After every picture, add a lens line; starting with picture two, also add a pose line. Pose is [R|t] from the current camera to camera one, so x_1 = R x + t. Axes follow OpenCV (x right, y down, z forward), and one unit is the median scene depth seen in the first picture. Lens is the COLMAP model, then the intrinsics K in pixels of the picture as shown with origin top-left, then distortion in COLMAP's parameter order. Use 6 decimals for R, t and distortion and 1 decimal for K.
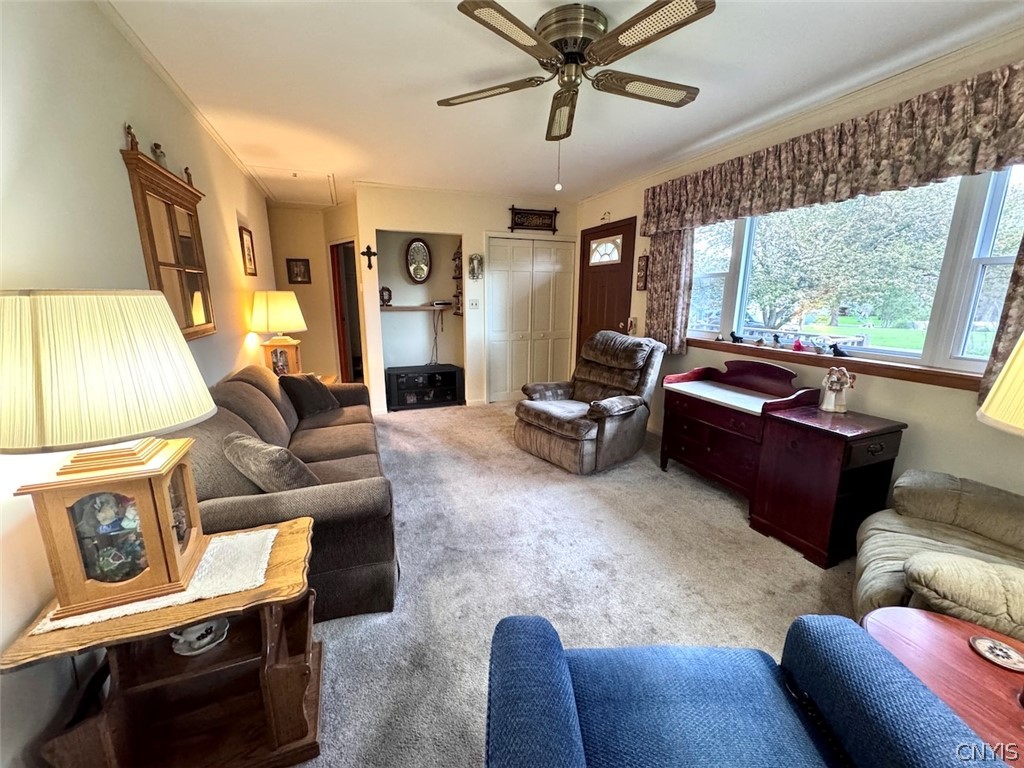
lens RADIAL K [[403.3, 0, 511.0], [0, 403.3, 381.3], [0, 0, 1]] dist [-0.003294, 0.000445]
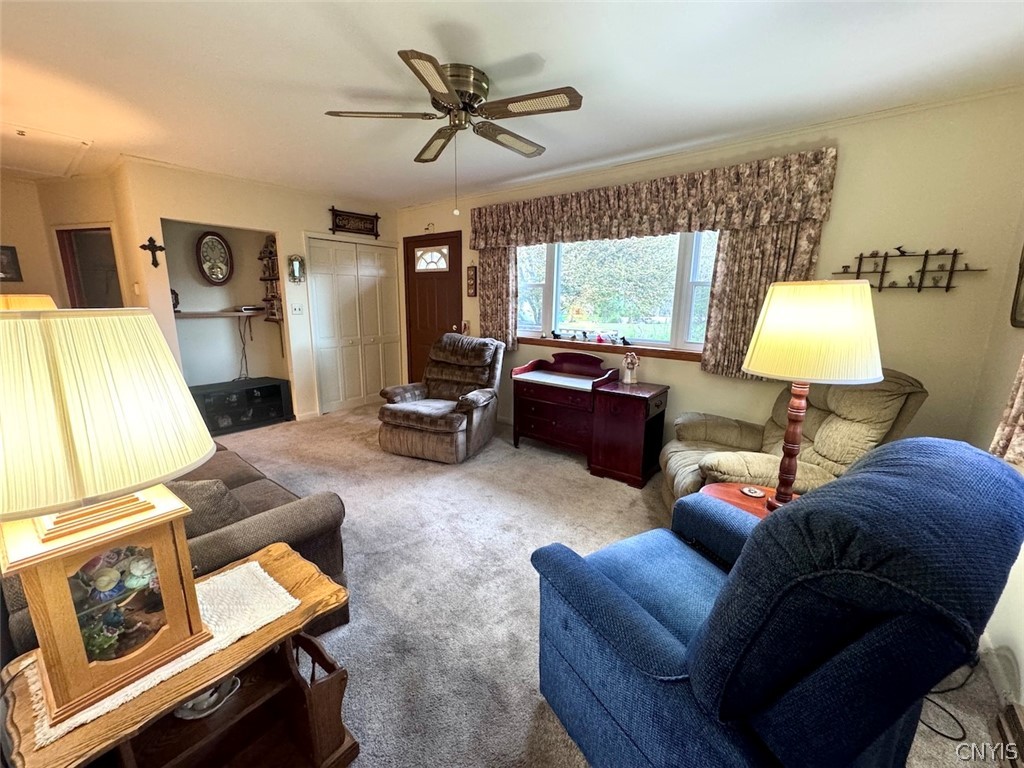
lens RADIAL K [[403.3, 0, 507.6], [0, 403.3, 381.0], [0, 0, 1]] dist [-0.003294, 0.000445]
pose [[0.870078, -0.093556, 0.483954, -0.284464], [0.095461, 0.995217, 0.020766, -0.005249], [-0.483582, 0.028131, 0.874847, -0.060589]]
